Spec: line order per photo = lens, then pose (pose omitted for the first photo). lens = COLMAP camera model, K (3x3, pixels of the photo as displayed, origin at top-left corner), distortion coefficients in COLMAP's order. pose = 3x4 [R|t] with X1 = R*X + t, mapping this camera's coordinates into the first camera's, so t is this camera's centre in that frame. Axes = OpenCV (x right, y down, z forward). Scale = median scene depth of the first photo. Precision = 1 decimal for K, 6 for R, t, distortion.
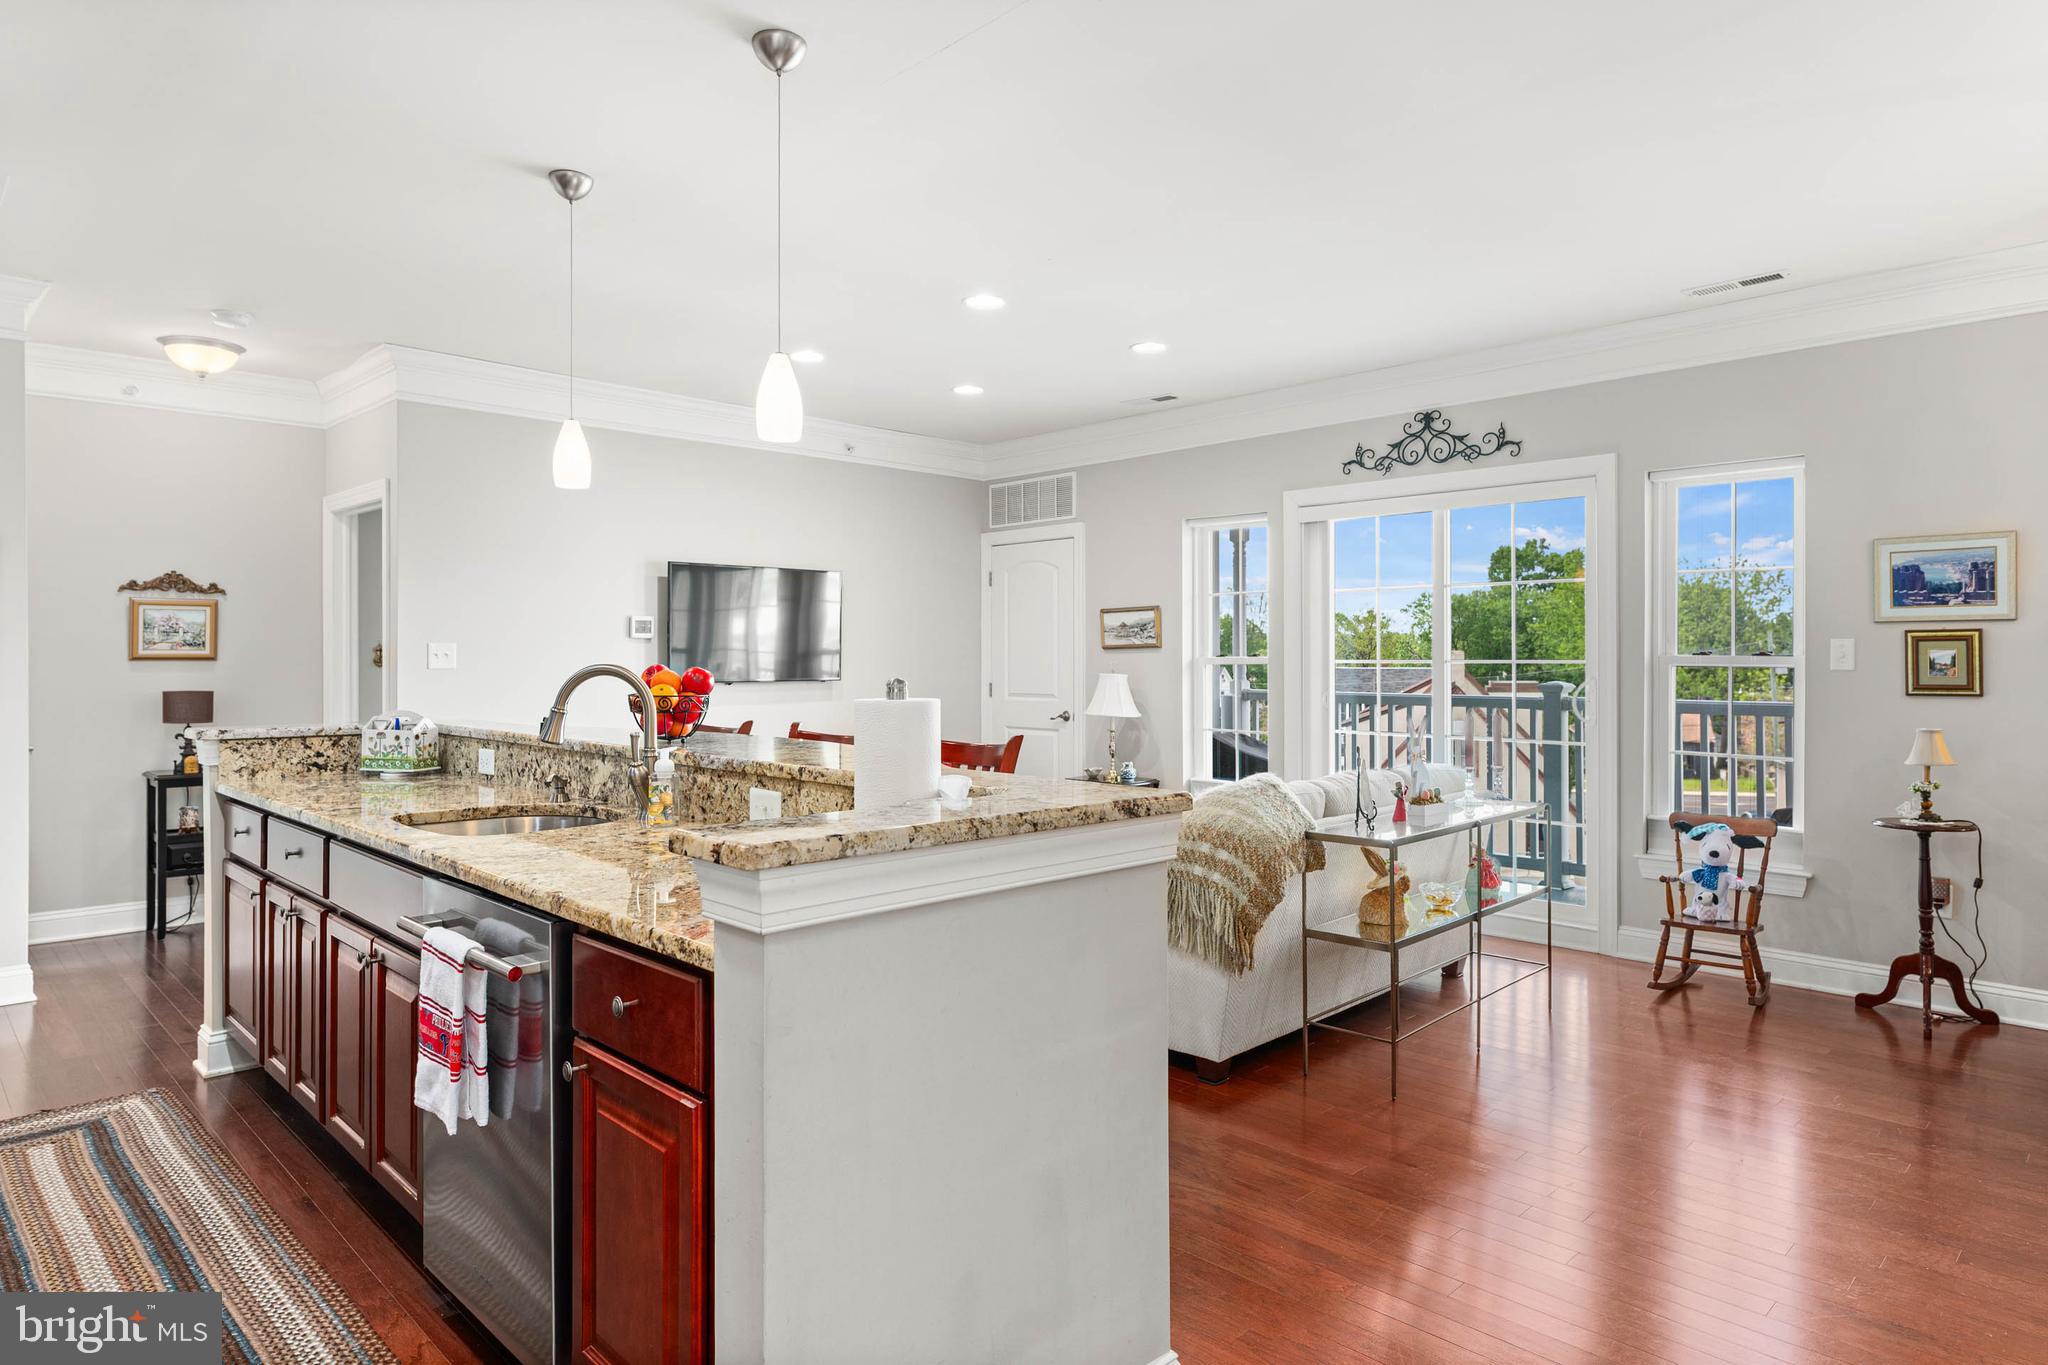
lens RADIAL K [[1185.5, 0, 1032.0], [0, 1185.5, 660.6], [0, 0, 1]] dist [-0.005277, 0.000043]
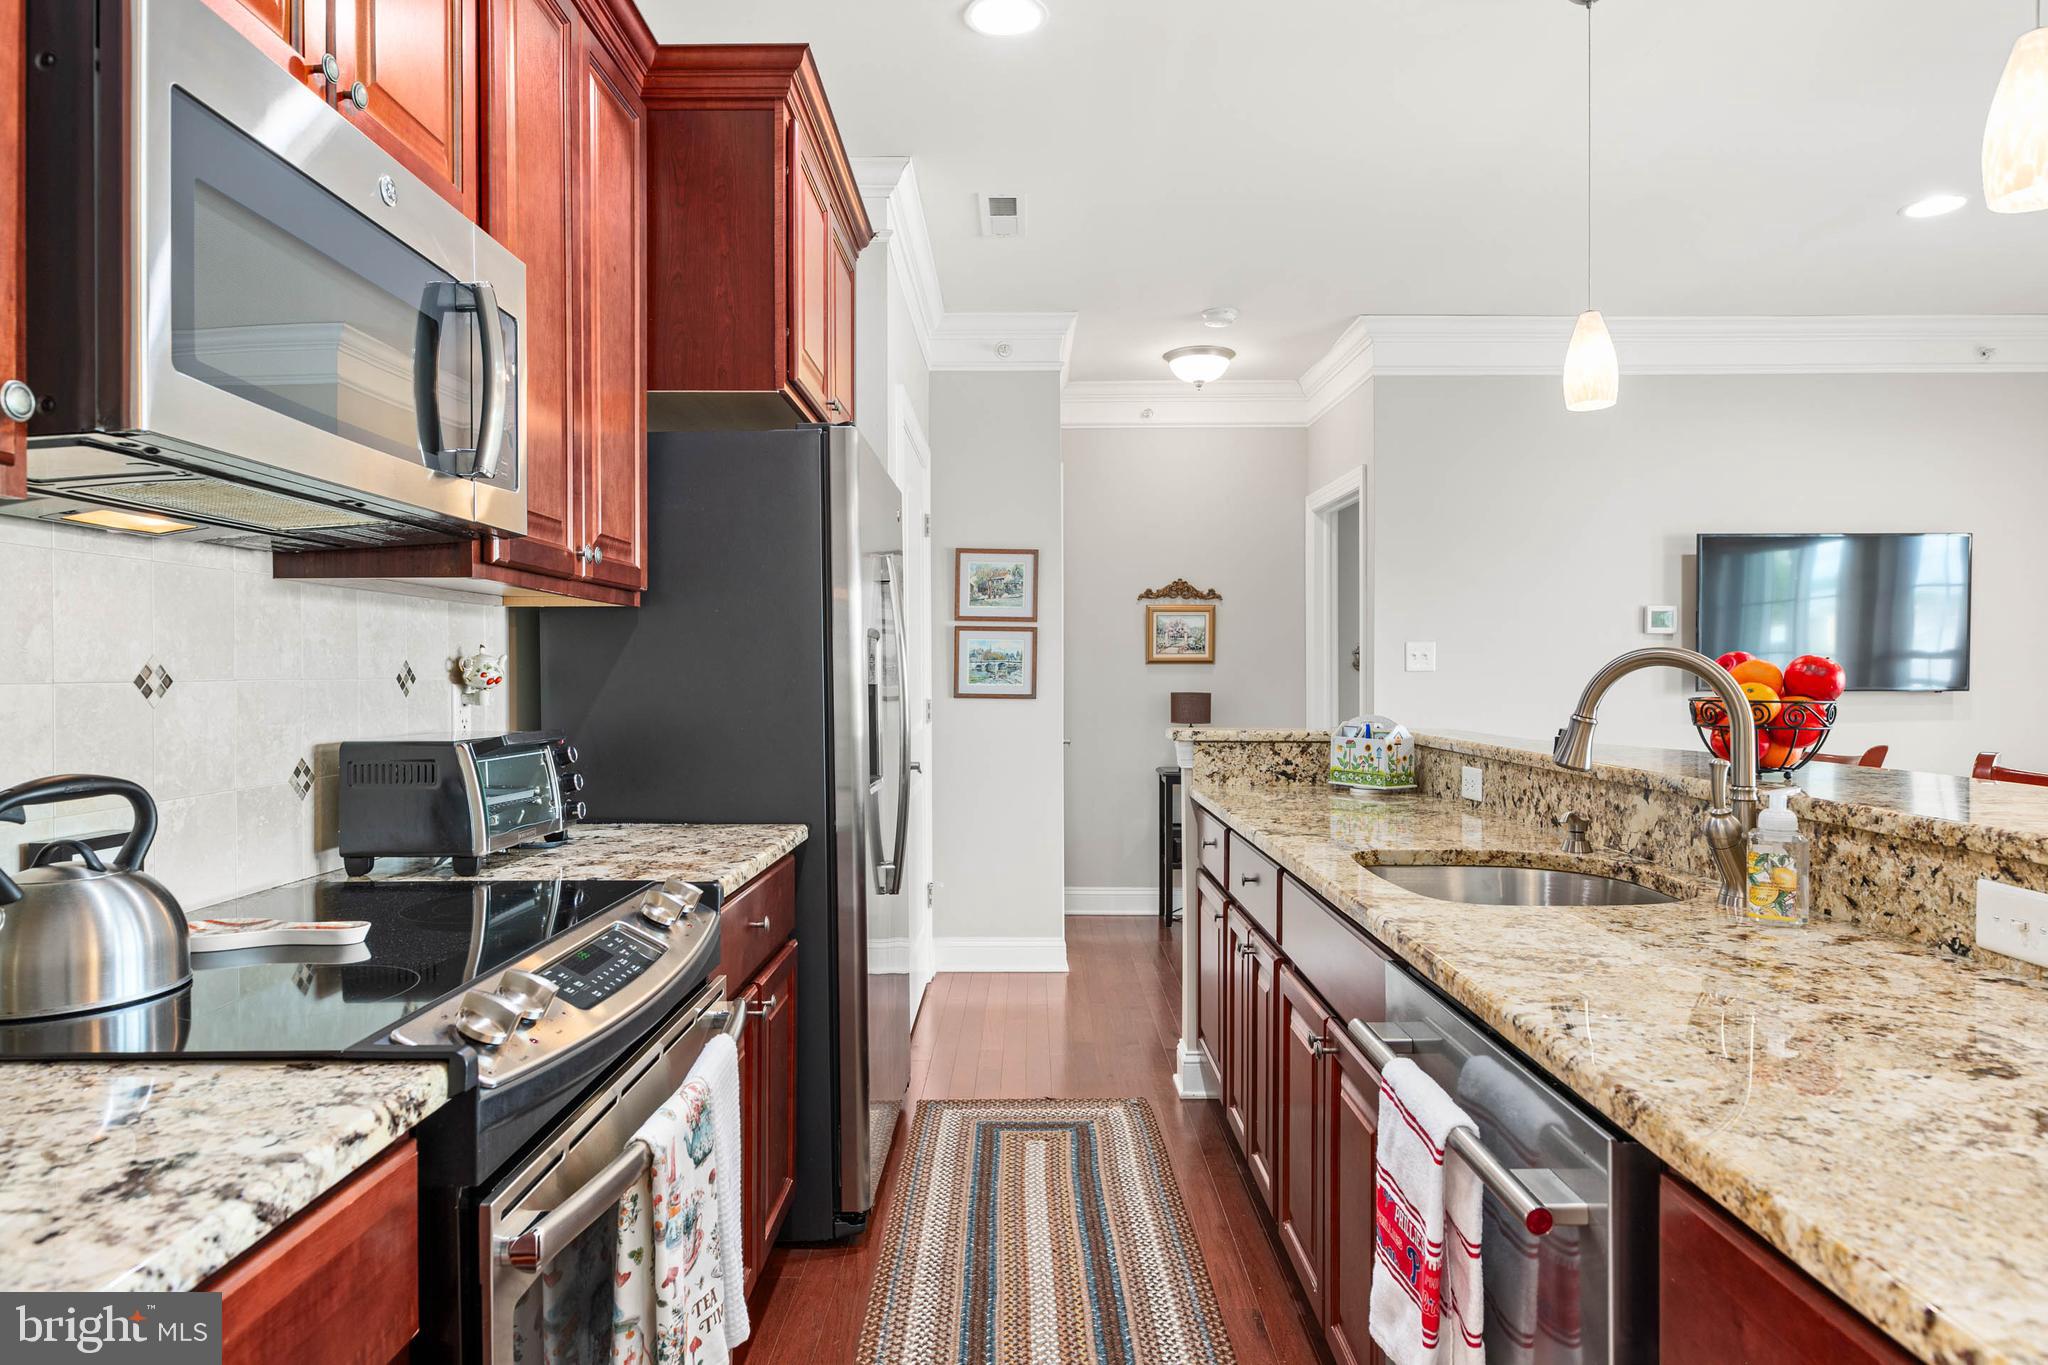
lens RADIAL K [[1179.0, 0, 1024.3], [0, 1179.0, 672.0], [0, 0, 1]] dist [0.000896, -0.001482]
pose [[0.704693, 0.000029, -0.709512, -0.100335], [-0.000803, 0.999999, -0.000756, 0.010921], [0.709512, 0.001103, 0.704692, 0.208187]]
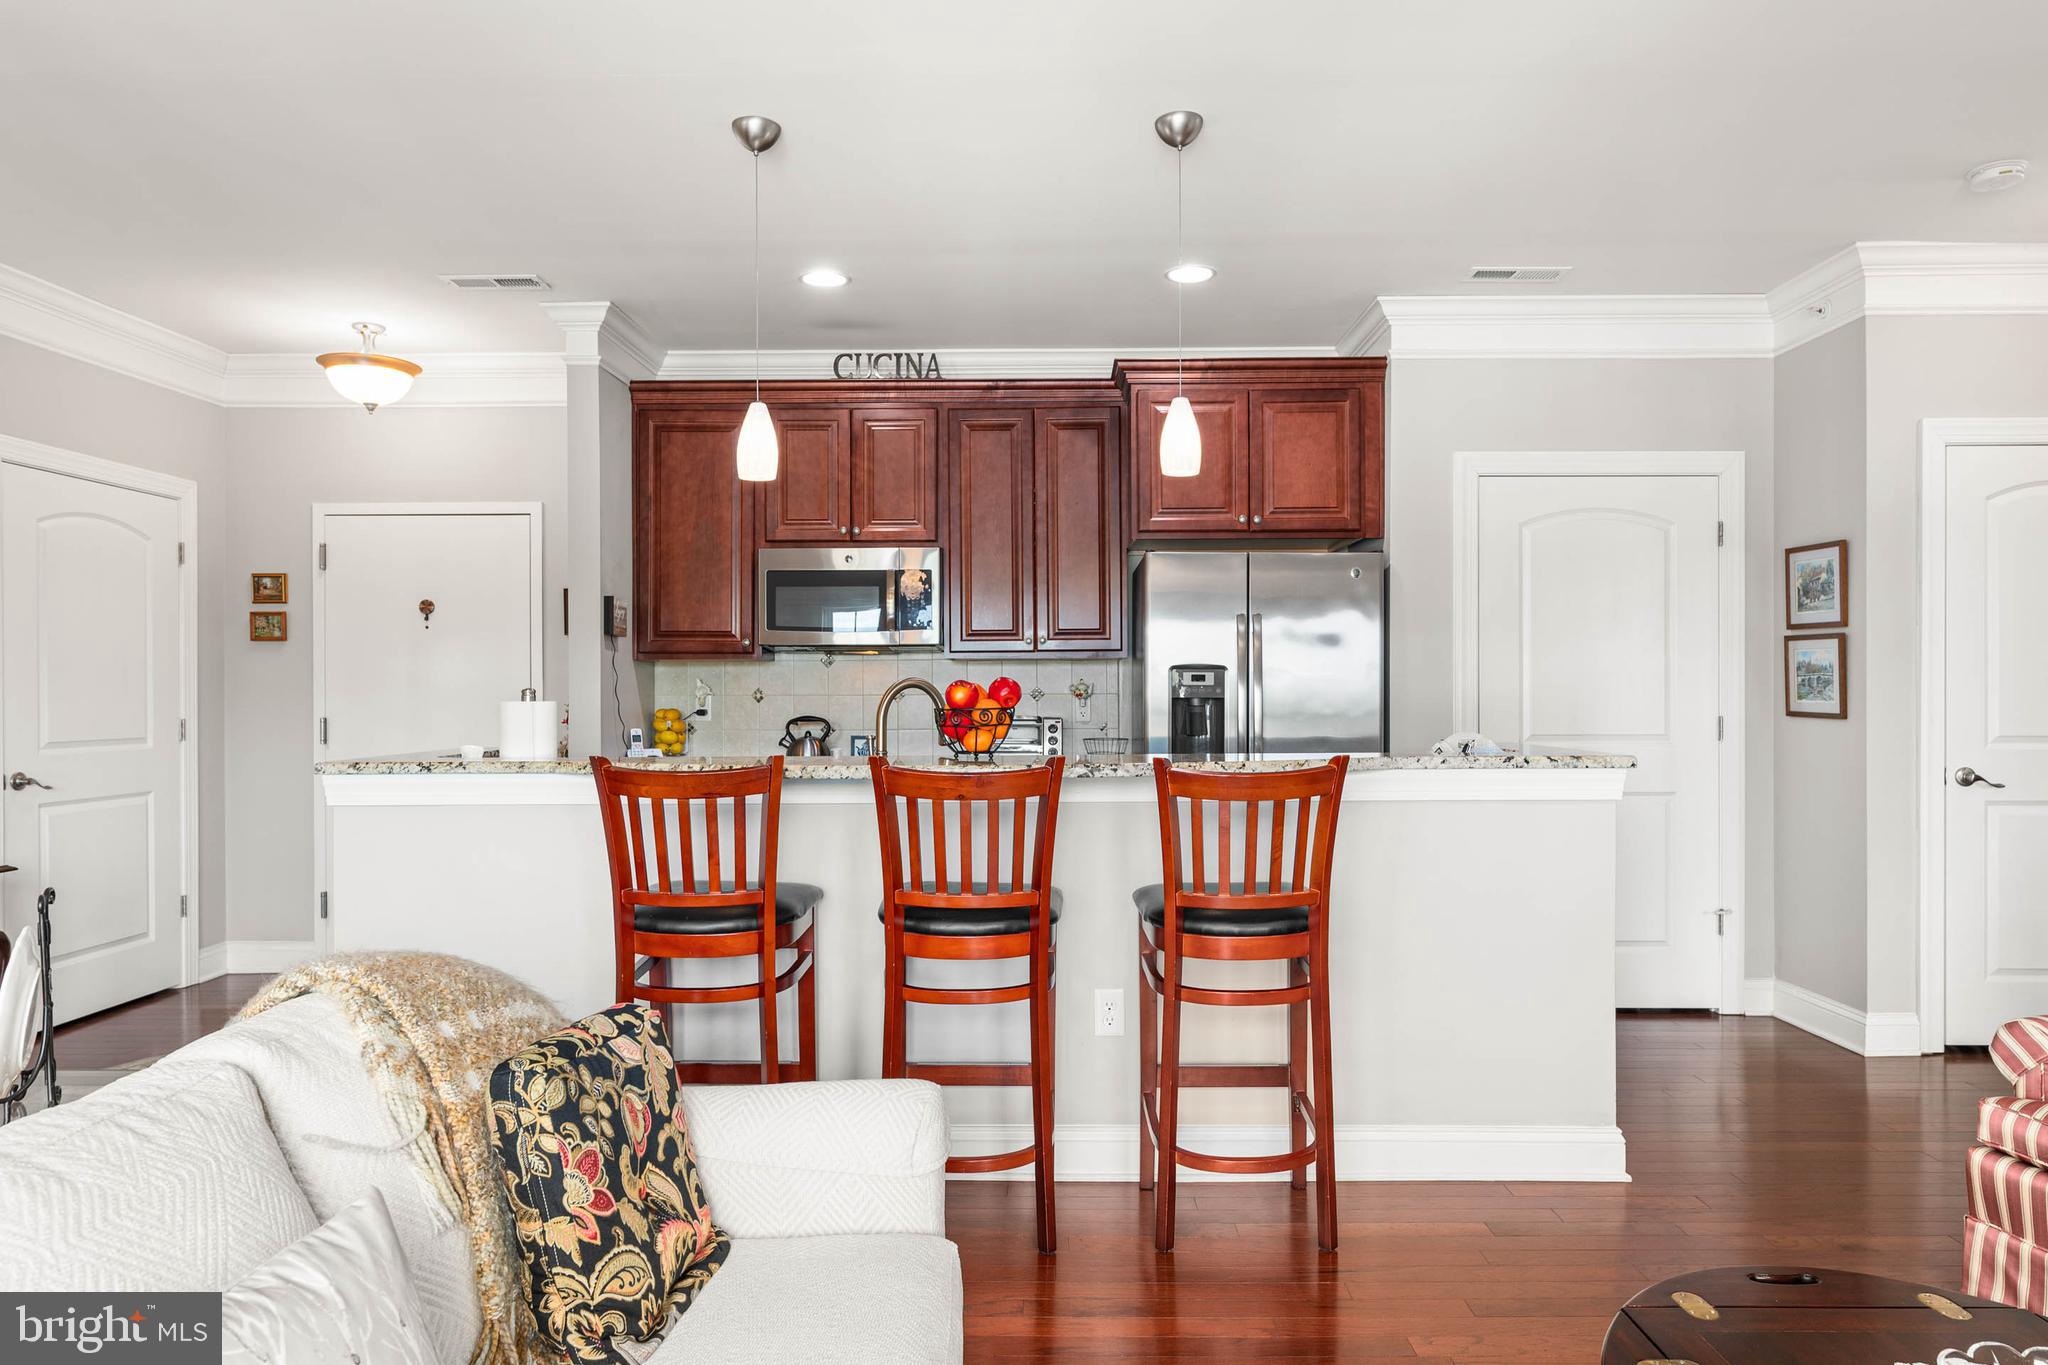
lens RADIAL K [[1282.9, 0, 1025.6], [0, 1282.9, 701.7], [0, 0, 1]] dist [0.002507, -0.001194]
pose [[-0.716912, 0.008506, -0.697112, 0.285985], [0.004510, 0.999961, 0.007563, 0.011281], [0.697149, 0.002278, -0.716922, 1.283249]]
